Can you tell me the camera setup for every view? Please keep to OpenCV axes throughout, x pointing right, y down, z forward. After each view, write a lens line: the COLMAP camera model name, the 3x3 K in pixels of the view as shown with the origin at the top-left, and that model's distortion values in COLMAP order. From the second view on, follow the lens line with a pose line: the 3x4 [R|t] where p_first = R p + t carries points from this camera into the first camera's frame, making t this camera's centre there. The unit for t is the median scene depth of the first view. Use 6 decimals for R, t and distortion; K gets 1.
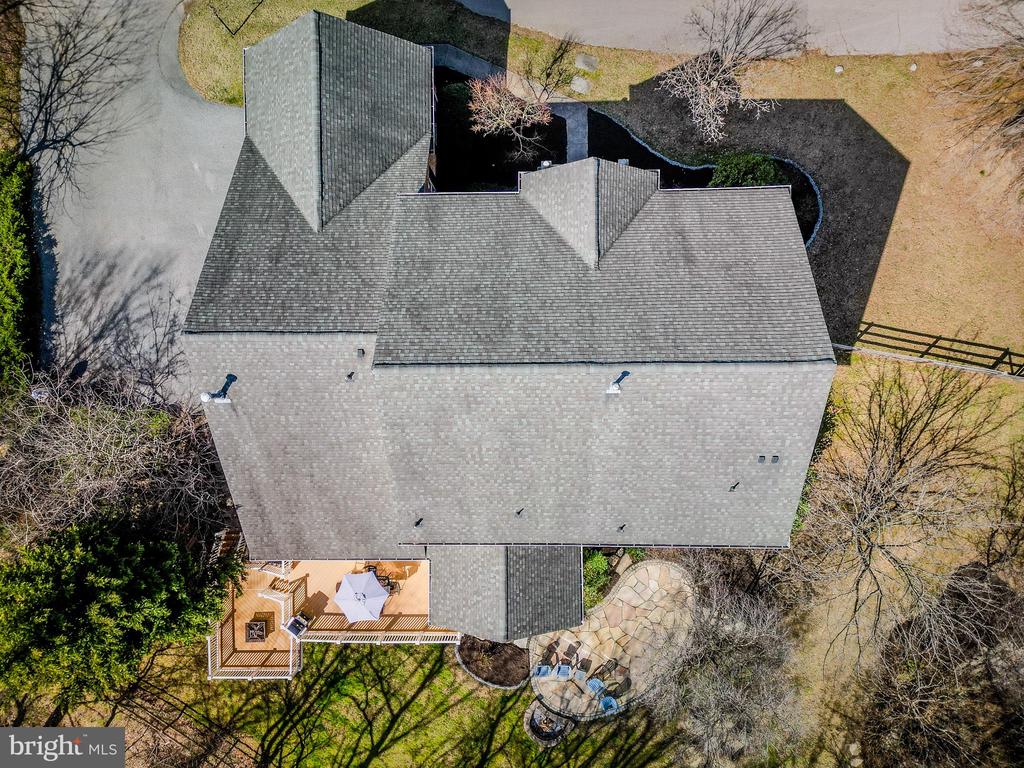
lens RADIAL K [[725.3, 0, 511.1], [0, 725.3, 379.2], [0, 0, 1]] dist [0.002756, 0.003280]
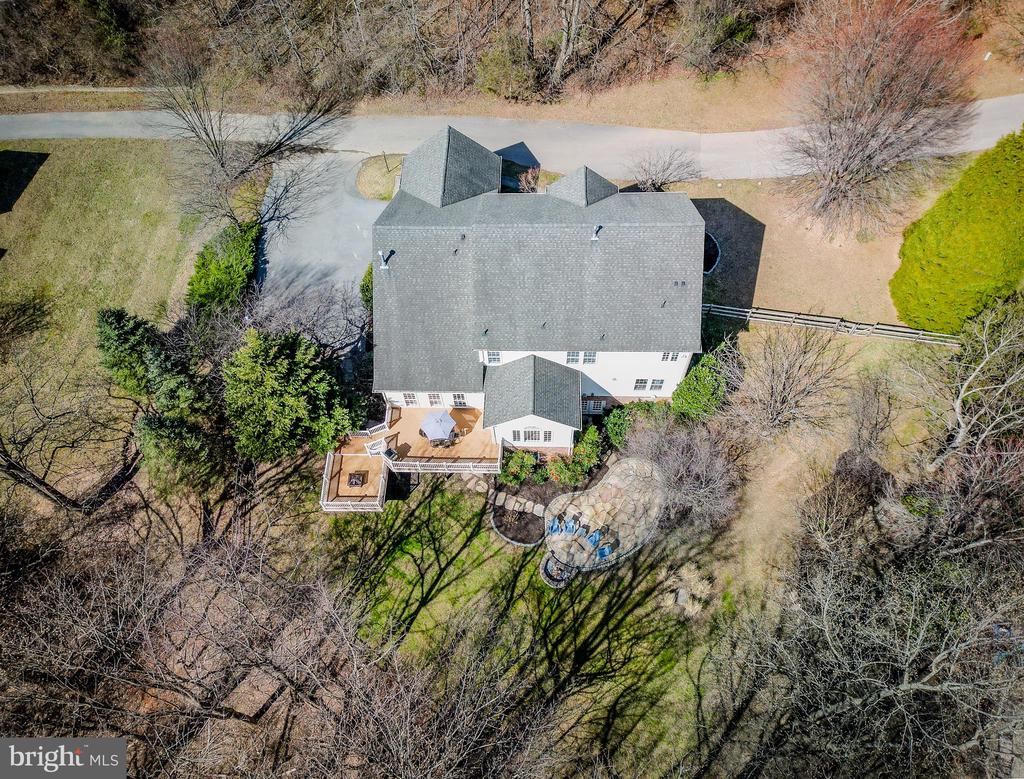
lens RADIAL K [[754.8, 0, 497.4], [0, 754.8, 391.9], [0, 0, 1]] dist [0.006776, -0.001820]
pose [[0.998948, 0.033411, -0.031396, -0.028527], [-0.044449, 0.873619, -0.484577, 0.912887], [0.011238, 0.485463, 0.874185, -0.389961]]
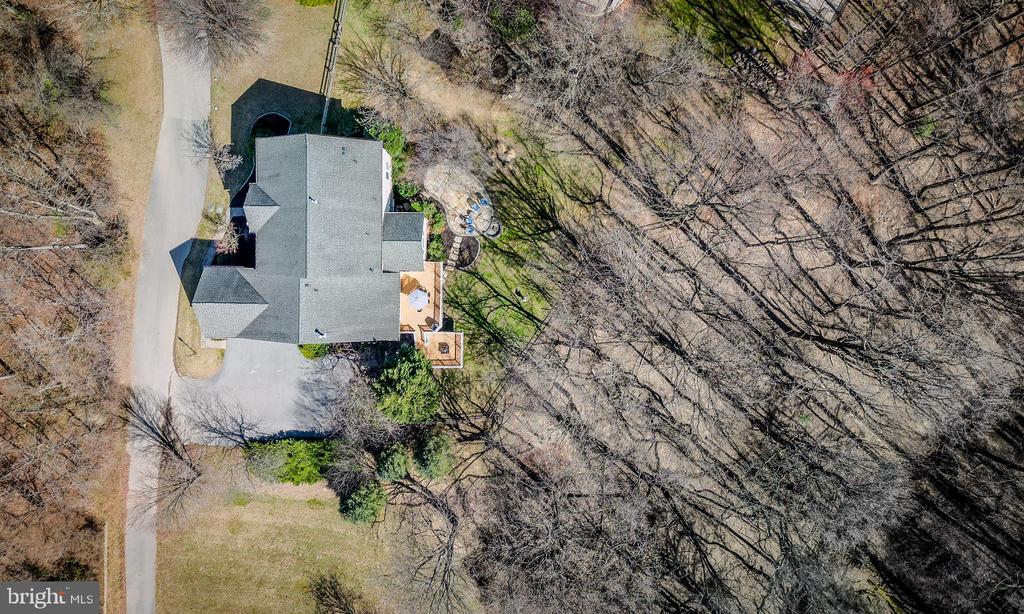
lens RADIAL K [[797.9, 0, 535.9], [0, 797.9, 278.1], [0, 0, 1]] dist [0.004244, 0.001322]
pose [[0.017888, -0.999793, 0.009681, -0.136258], [0.999614, 0.017678, -0.021418, 0.698723], [0.021242, 0.010060, 0.999724, -1.616135]]
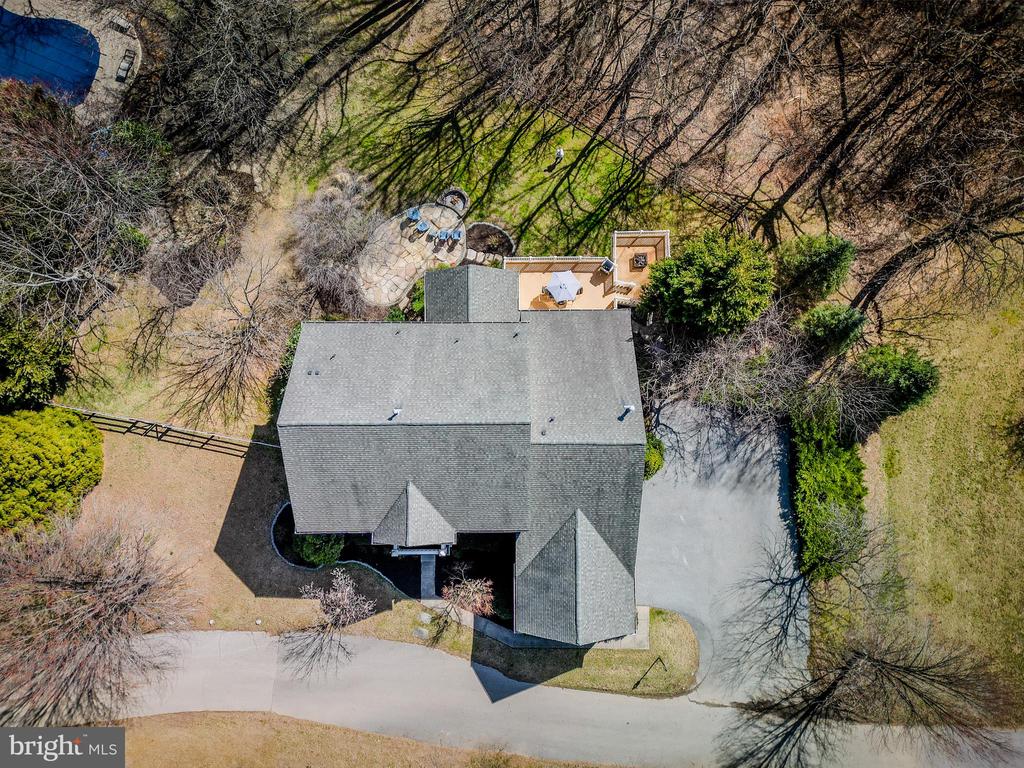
lens RADIAL K [[725.3, 0, 510.2], [0, 725.3, 390.3], [0, 0, 1]] dist [0.002756, 0.003280]
pose [[-0.998841, -0.000074, 0.048133, -0.149506], [0.004017, -0.996640, 0.081812, -0.054463], [0.047965, 0.081910, 0.995485, -0.519870]]
